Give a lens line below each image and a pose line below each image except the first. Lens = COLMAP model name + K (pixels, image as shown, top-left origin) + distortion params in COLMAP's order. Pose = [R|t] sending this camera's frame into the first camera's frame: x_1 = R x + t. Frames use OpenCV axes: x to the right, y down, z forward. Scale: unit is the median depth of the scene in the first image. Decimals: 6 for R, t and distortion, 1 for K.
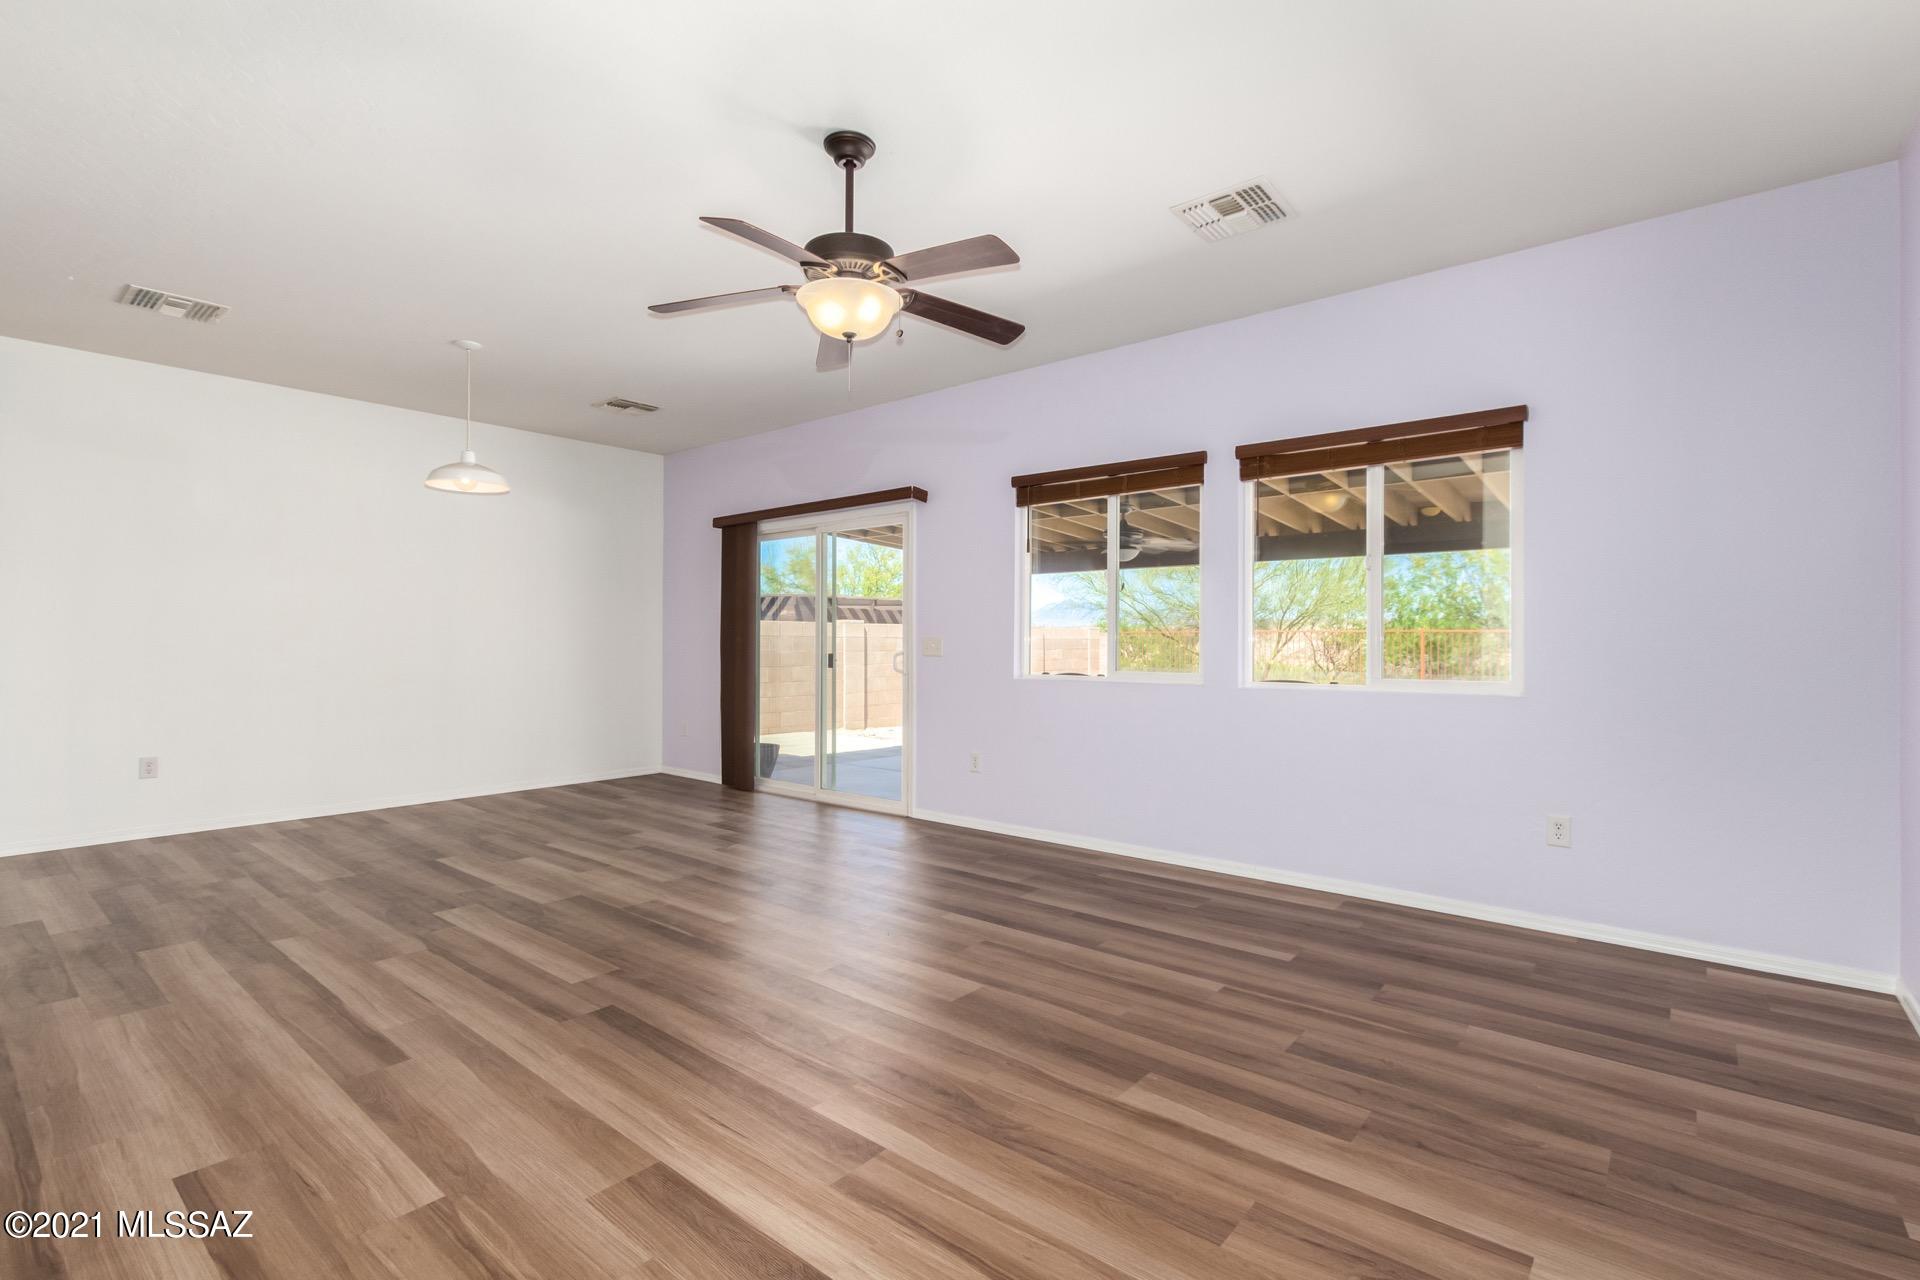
lens RADIAL K [[885.3, 0, 964.3], [0, 885.3, 635.9], [0, 0, 1]] dist [0.002089, -0.001091]
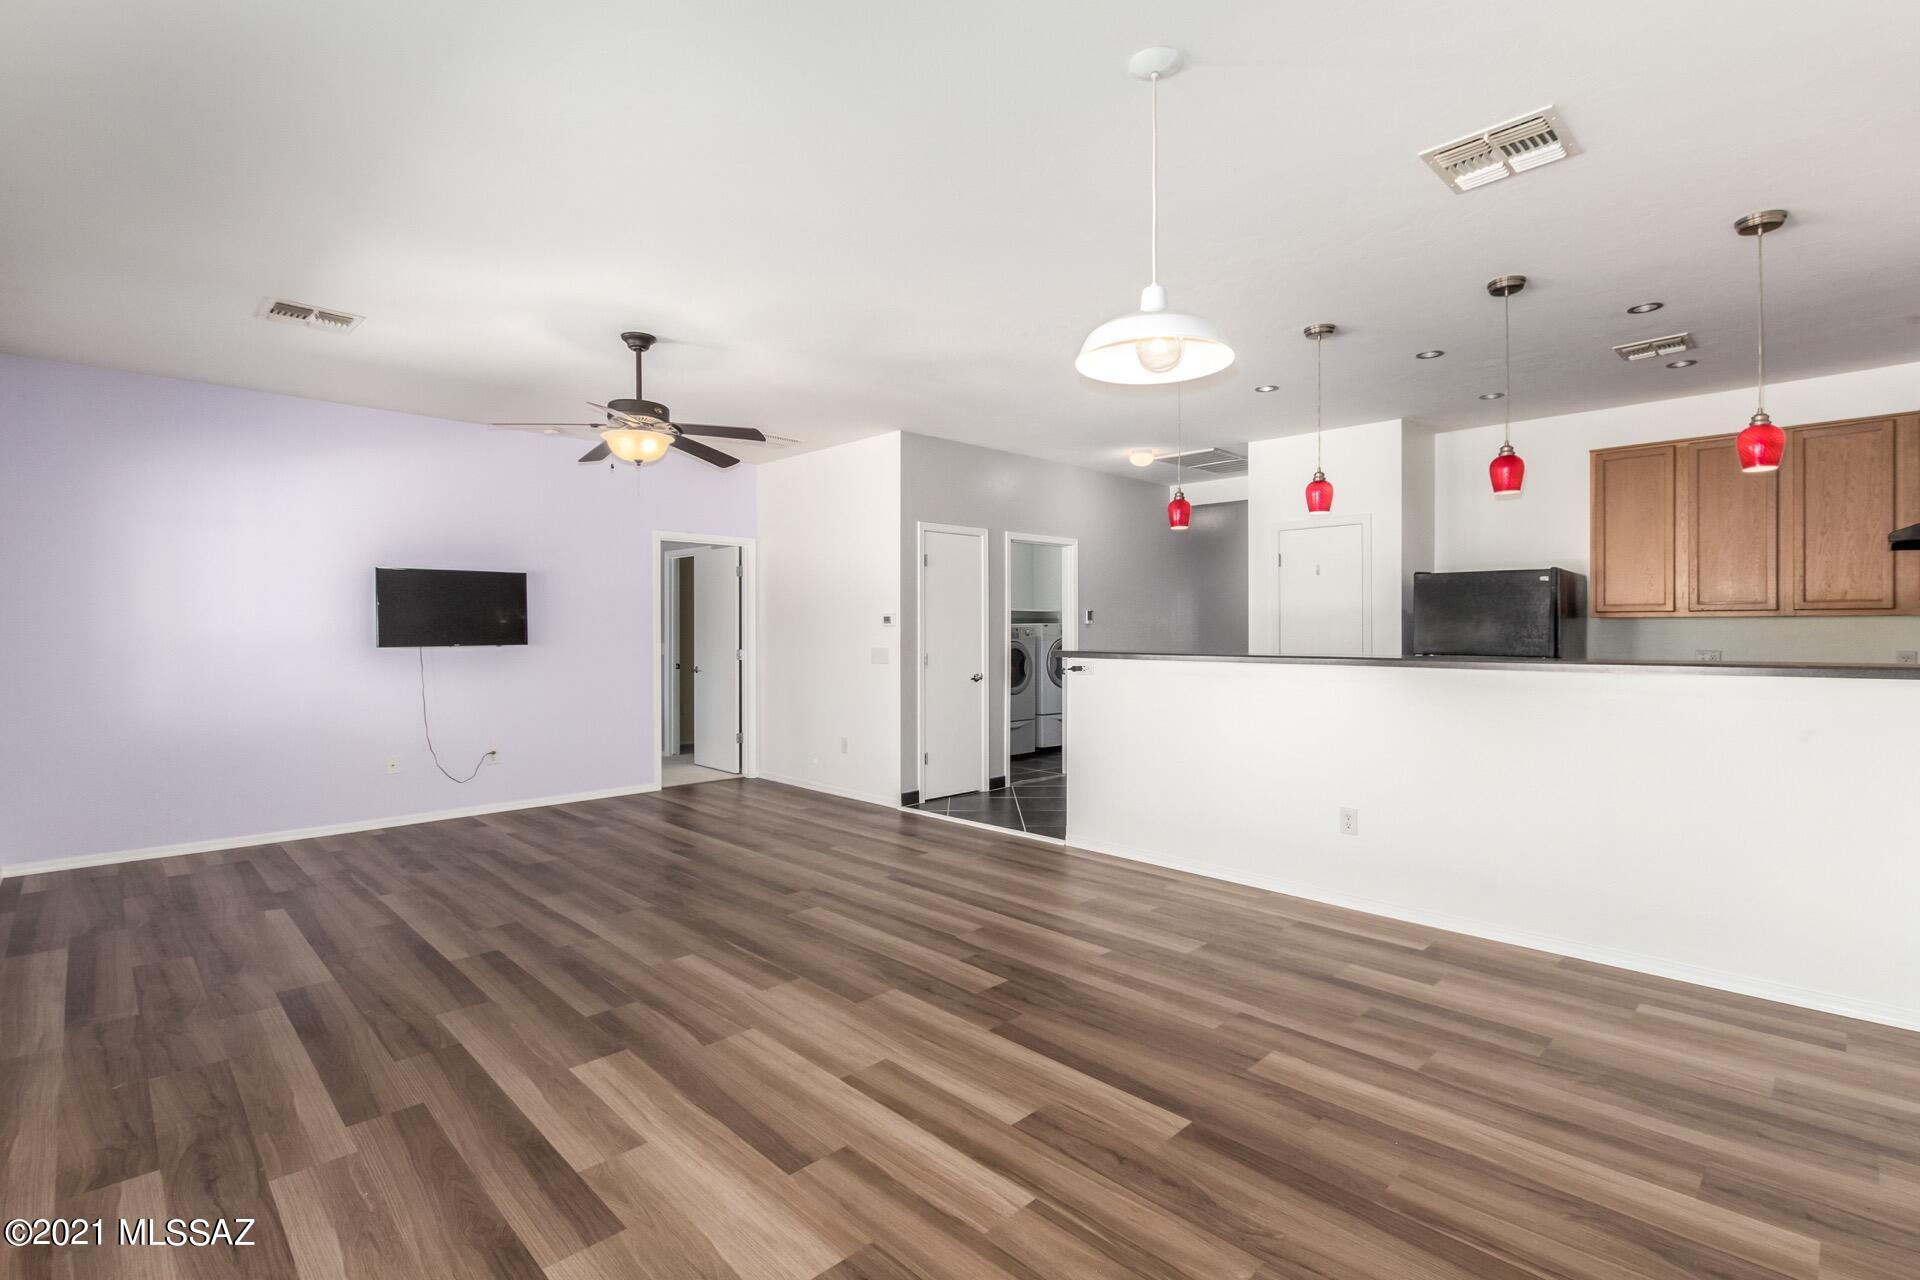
lens RADIAL K [[884.9, 0, 972.3], [0, 884.9, 637.5], [0, 0, 1]] dist [0.003618, 0.000428]
pose [[-0.995807, -0.003610, 0.091410, -0.759932], [-0.003040, 0.999975, 0.006372, -0.039560], [-0.091430, 0.006067, -0.995793, 2.214496]]
